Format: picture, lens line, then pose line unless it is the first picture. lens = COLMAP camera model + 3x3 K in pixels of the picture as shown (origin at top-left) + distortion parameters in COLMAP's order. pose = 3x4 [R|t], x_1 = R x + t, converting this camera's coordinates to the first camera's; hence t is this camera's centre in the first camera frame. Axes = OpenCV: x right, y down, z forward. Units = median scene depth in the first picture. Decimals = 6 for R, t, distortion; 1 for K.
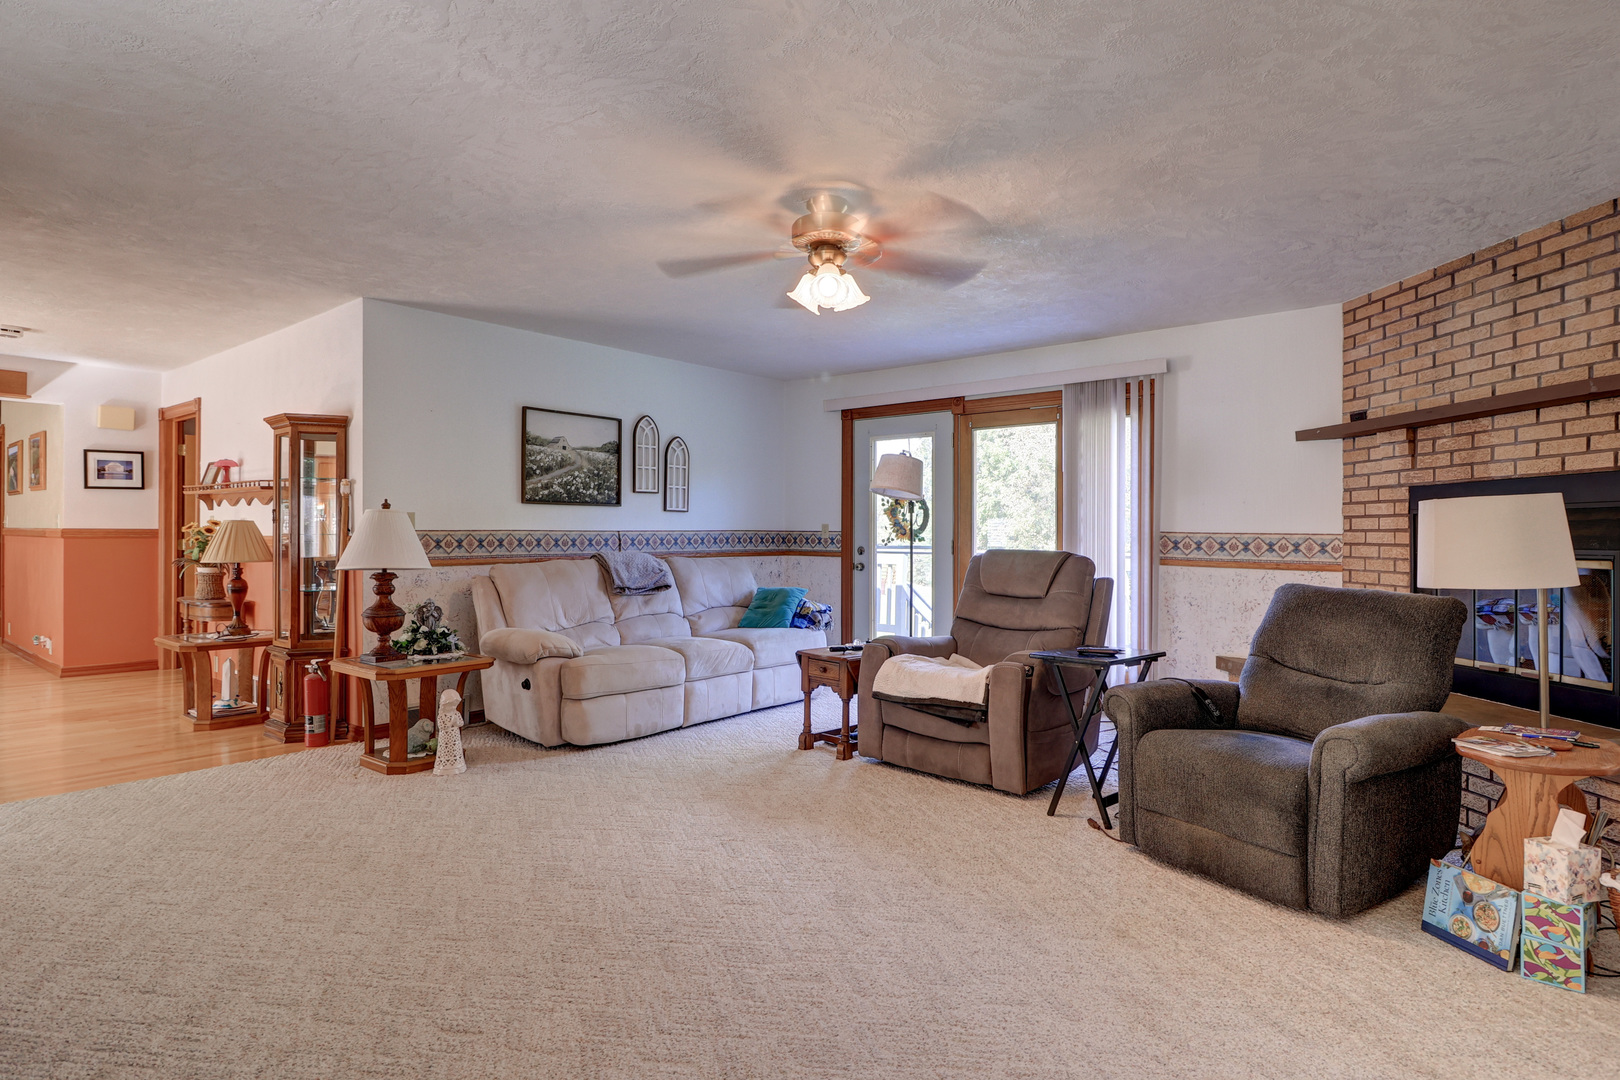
lens RADIAL K [[872.0, 0, 818.8], [0, 872.0, 534.1], [0, 0, 1]] dist [0.002181, -0.011109]
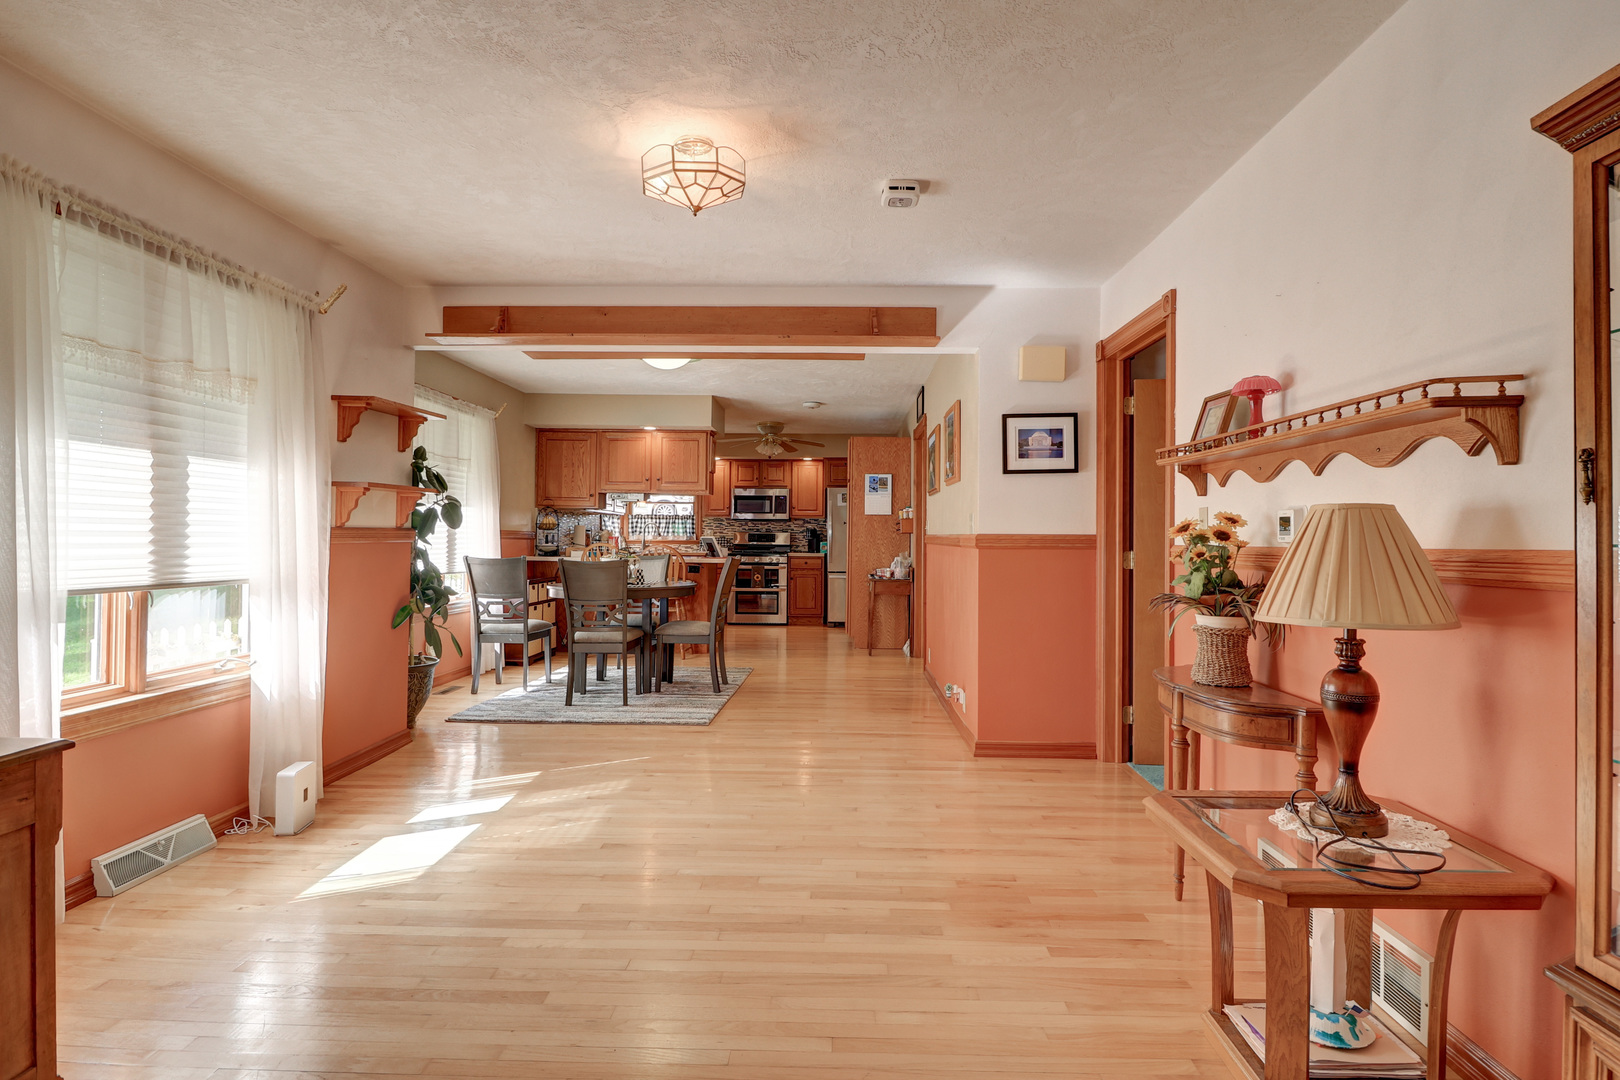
lens RADIAL K [[872.0, 0, 818.8], [0, 872.0, 534.1], [0, 0, 1]] dist [0.002181, -0.011109]
pose [[0.616859, -0.005513, -0.787054, -0.400843], [-0.001949, 0.999962, -0.008532, -0.000306], [0.787071, 0.006797, 0.616825, 0.469650]]
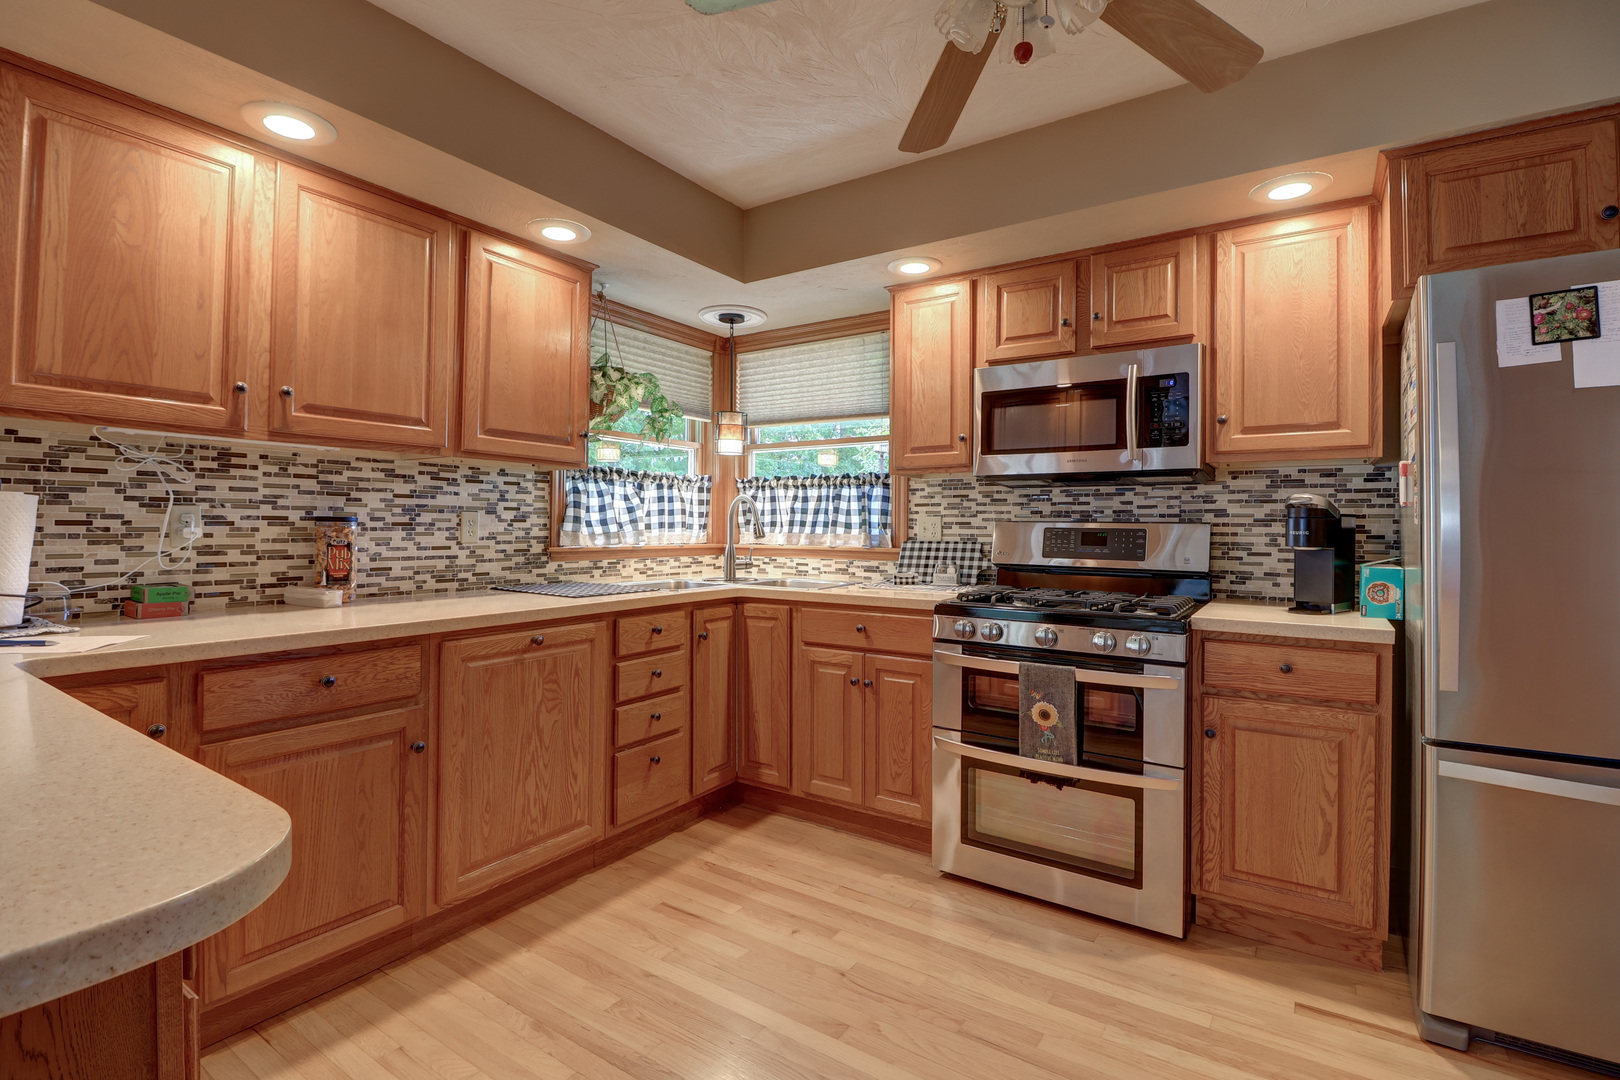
lens RADIAL K [[754.6, 0, 811.6], [0, 754.6, 513.6], [0, 0, 1]] dist [-0.001159, -0.000064]
pose [[0.095995, -0.021325, -0.995153, -0.990092], [-0.006767, 0.999733, -0.022076, -0.007642], [0.995359, 0.008853, 0.095825, 0.915868]]
